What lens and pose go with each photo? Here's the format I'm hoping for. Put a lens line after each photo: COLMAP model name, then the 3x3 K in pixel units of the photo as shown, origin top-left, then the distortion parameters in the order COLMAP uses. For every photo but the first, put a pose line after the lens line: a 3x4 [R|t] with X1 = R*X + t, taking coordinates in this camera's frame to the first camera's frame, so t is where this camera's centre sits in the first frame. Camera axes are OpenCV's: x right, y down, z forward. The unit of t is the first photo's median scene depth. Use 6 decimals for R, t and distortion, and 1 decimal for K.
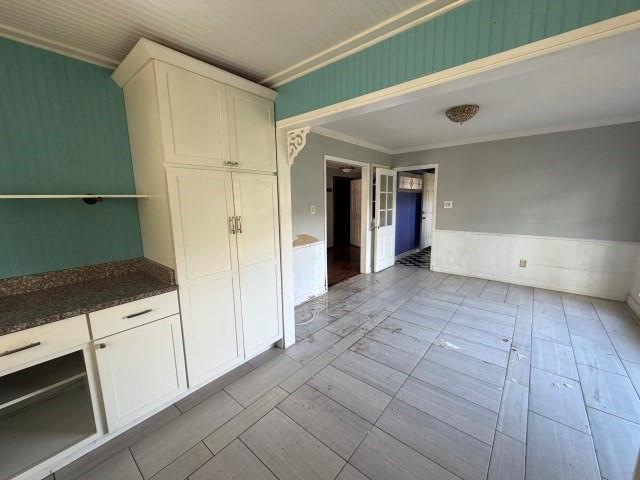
lens RADIAL K [[257.0, 0, 318.9], [0, 257.0, 239.1], [0, 0, 1]] dist [0.004249, 0.000133]
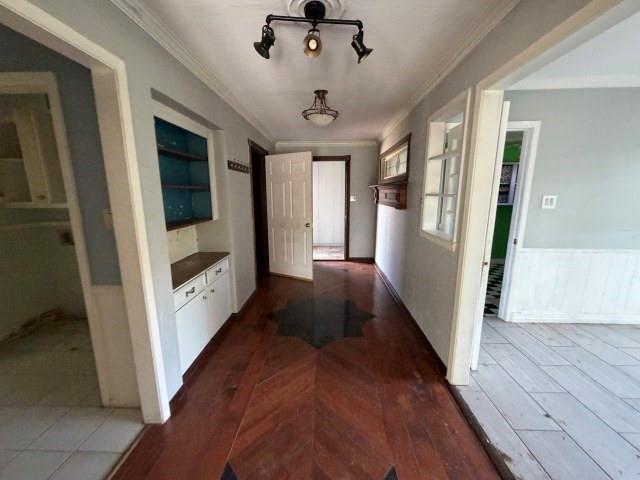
lens RADIAL K [[257.0, 0, 320.8], [0, 257.0, 242.4], [0, 0, 1]] dist [0.004249, 0.000133]
pose [[0.786821, -0.107659, 0.607719, -0.327591], [0.084430, 0.994187, 0.066810, -0.193480], [-0.611379, -0.001258, 0.791337, 1.326037]]
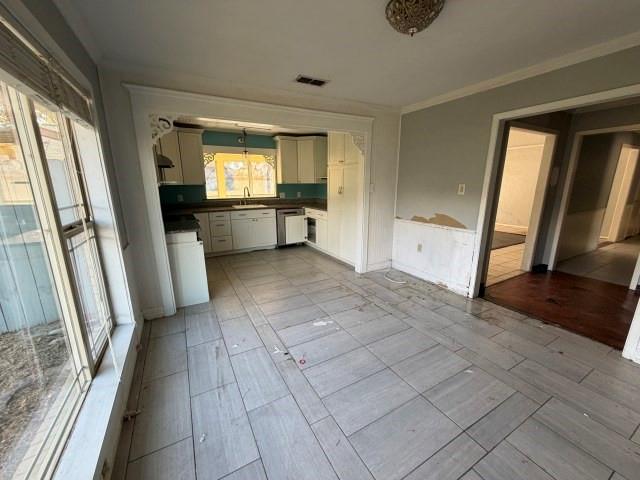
lens RADIAL K [[257.0, 0, 320.3], [0, 257.0, 239.6], [0, 0, 1]] dist [0.004249, 0.000133]
pose [[-0.359548, 0.221101, -0.906554, 1.115763], [-0.130696, 0.950014, 0.283536, -0.159208], [0.923928, 0.220428, -0.312679, 1.014529]]
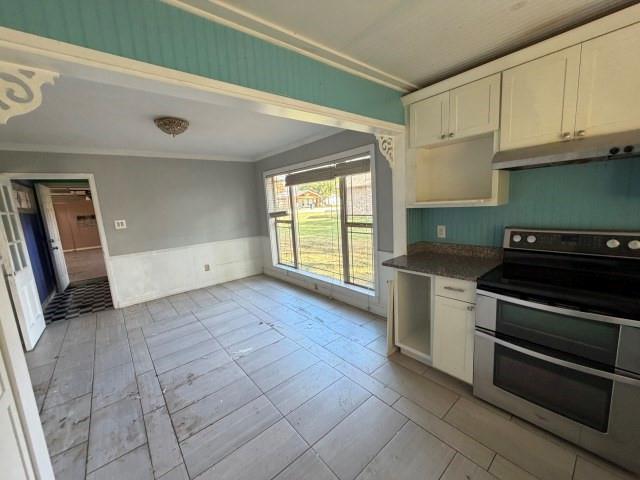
lens RADIAL K [[257.0, 0, 319.0], [0, 257.0, 240.8], [0, 0, 1]] dist [0.004249, 0.000133]
pose [[0.177624, -0.147863, 0.972927, -0.313137], [0.208944, 0.971773, 0.109541, -0.059788], [-0.961661, 0.183830, 0.203505, 0.338519]]
